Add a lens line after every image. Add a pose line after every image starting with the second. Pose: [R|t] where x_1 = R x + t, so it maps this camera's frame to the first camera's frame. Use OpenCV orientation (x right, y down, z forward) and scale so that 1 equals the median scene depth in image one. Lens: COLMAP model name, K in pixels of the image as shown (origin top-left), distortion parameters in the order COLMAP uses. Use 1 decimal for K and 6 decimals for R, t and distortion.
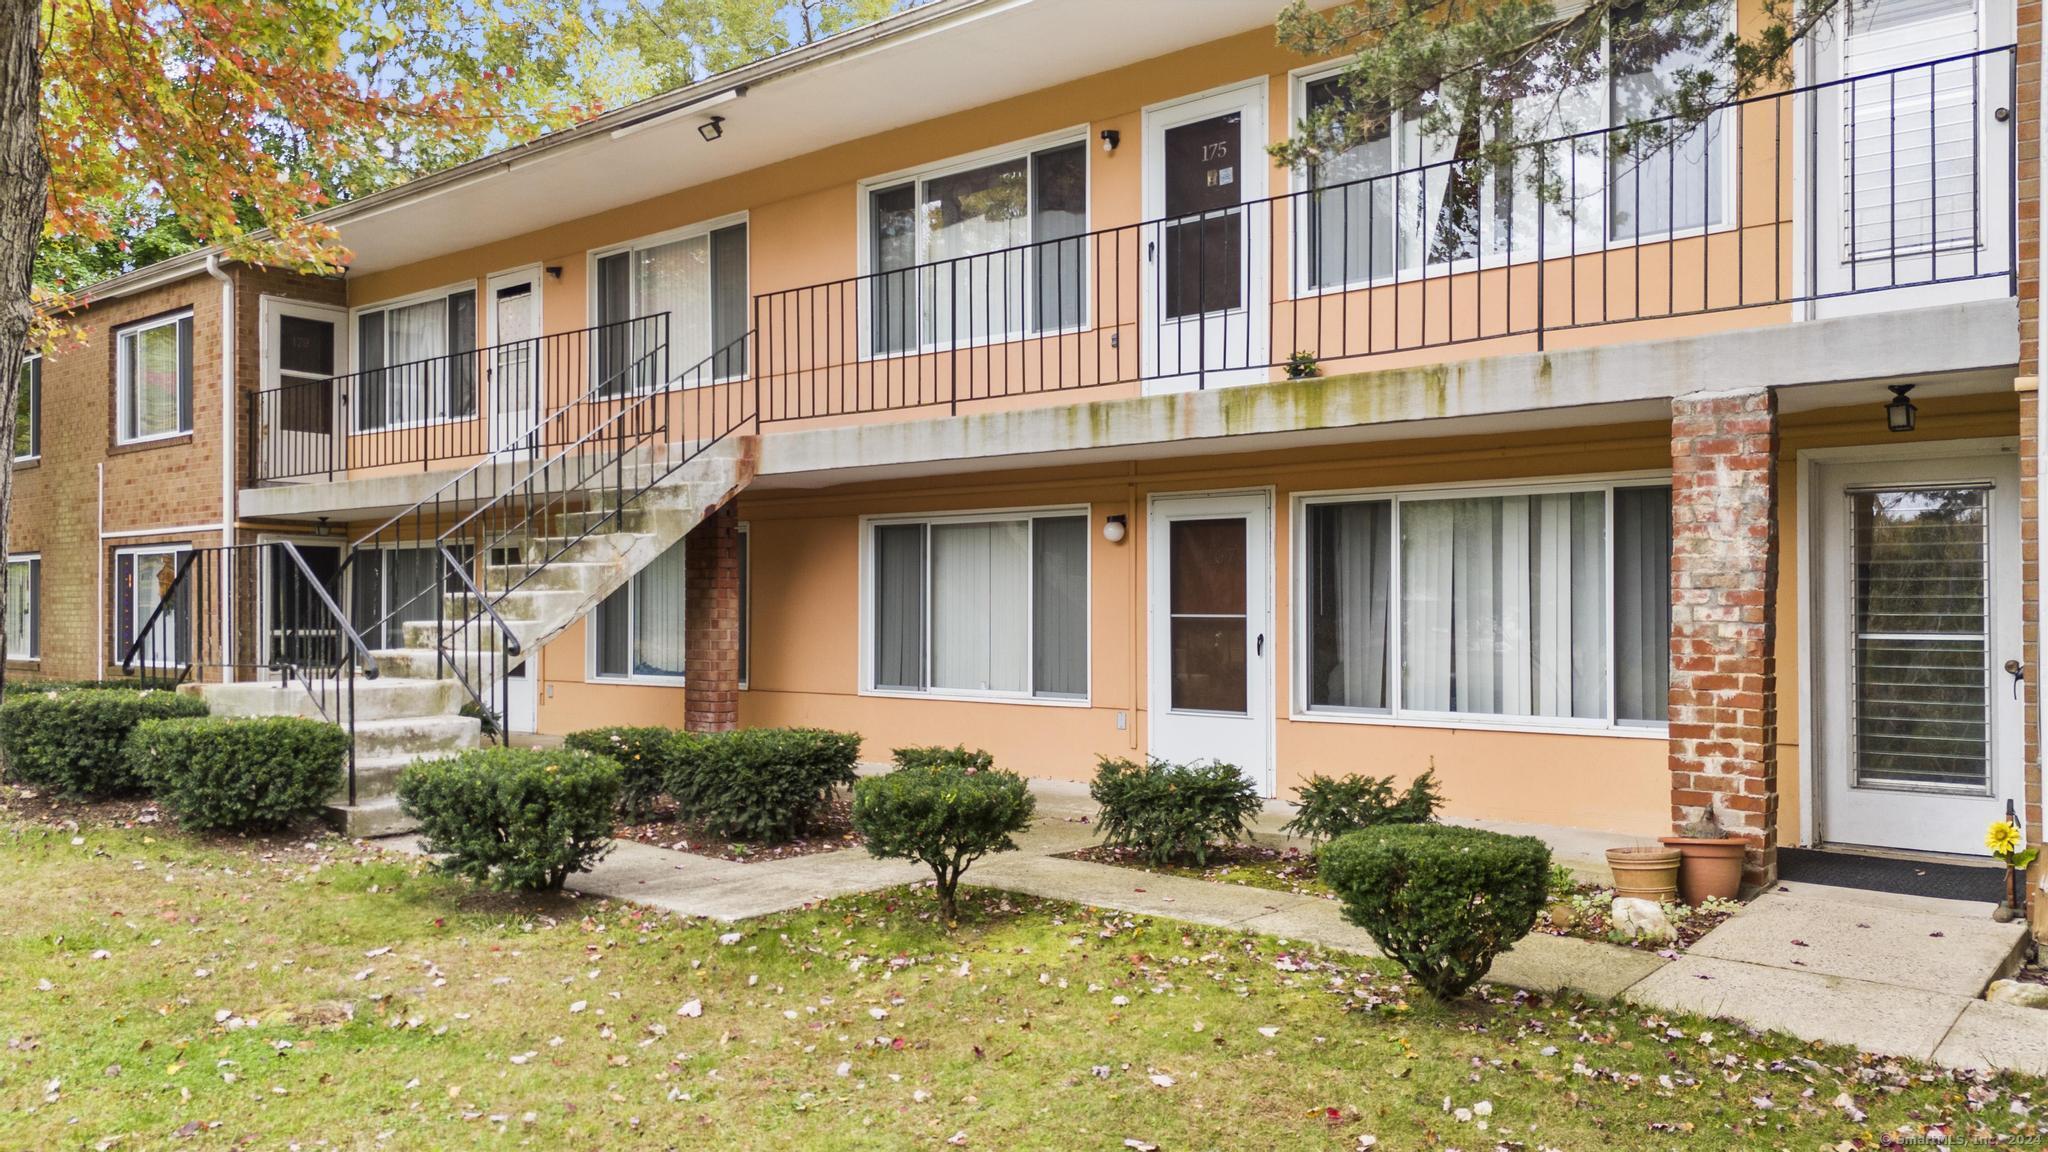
lens RADIAL K [[1499.0, 0, 1024.0], [0, 1499.0, 576.0], [0, 0, 1]] dist [0.066339, -0.059558]
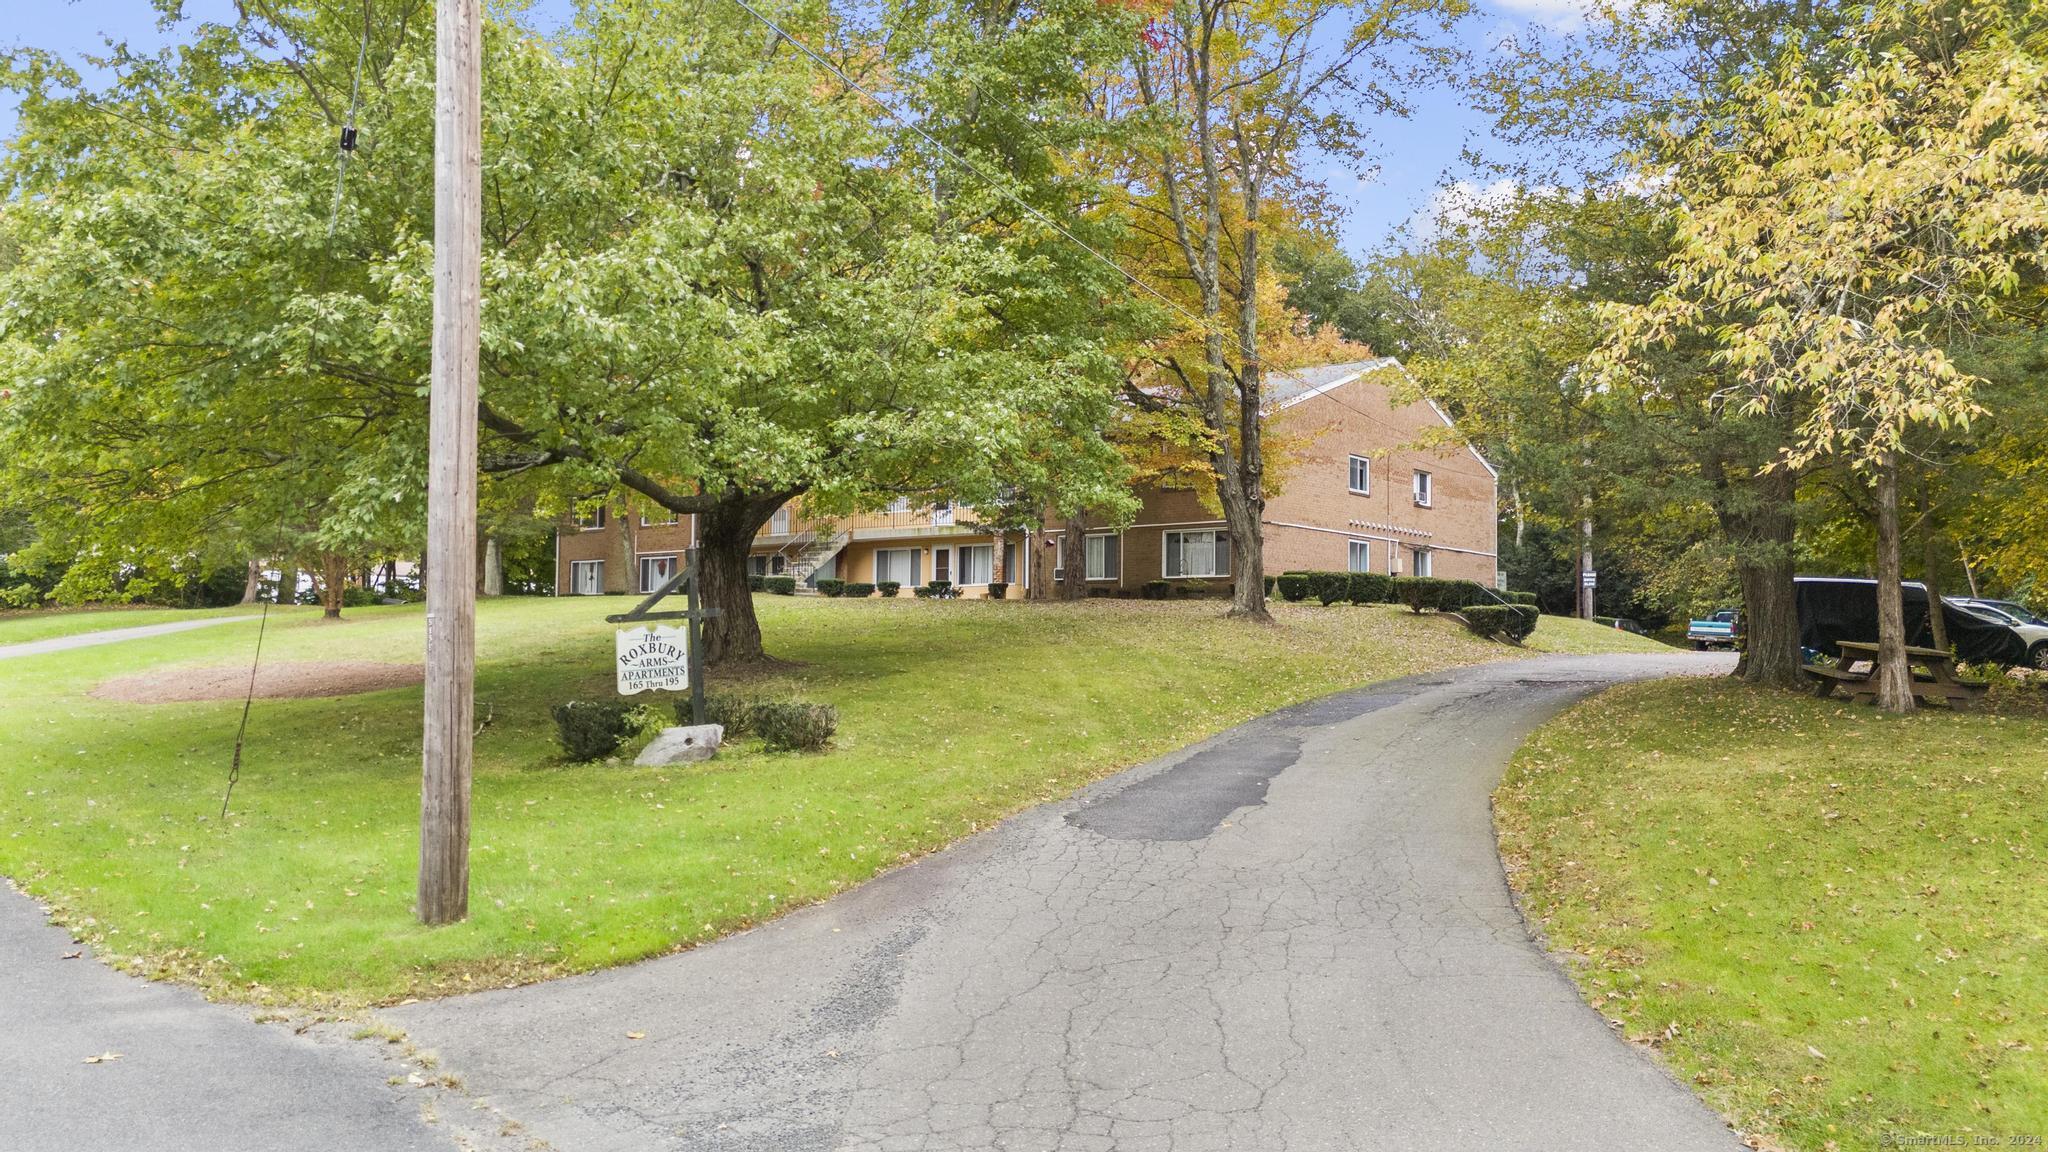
lens RADIAL K [[1499.0, 0, 1024.0], [0, 1499.0, 576.0], [0, 0, 1]] dist [0.066339, -0.059558]
pose [[0.999803, 0.019382, -0.004391, 0.372942], [-0.019562, 0.998767, -0.045621, 0.243754], [0.003501, 0.045698, 0.998949, -3.593412]]
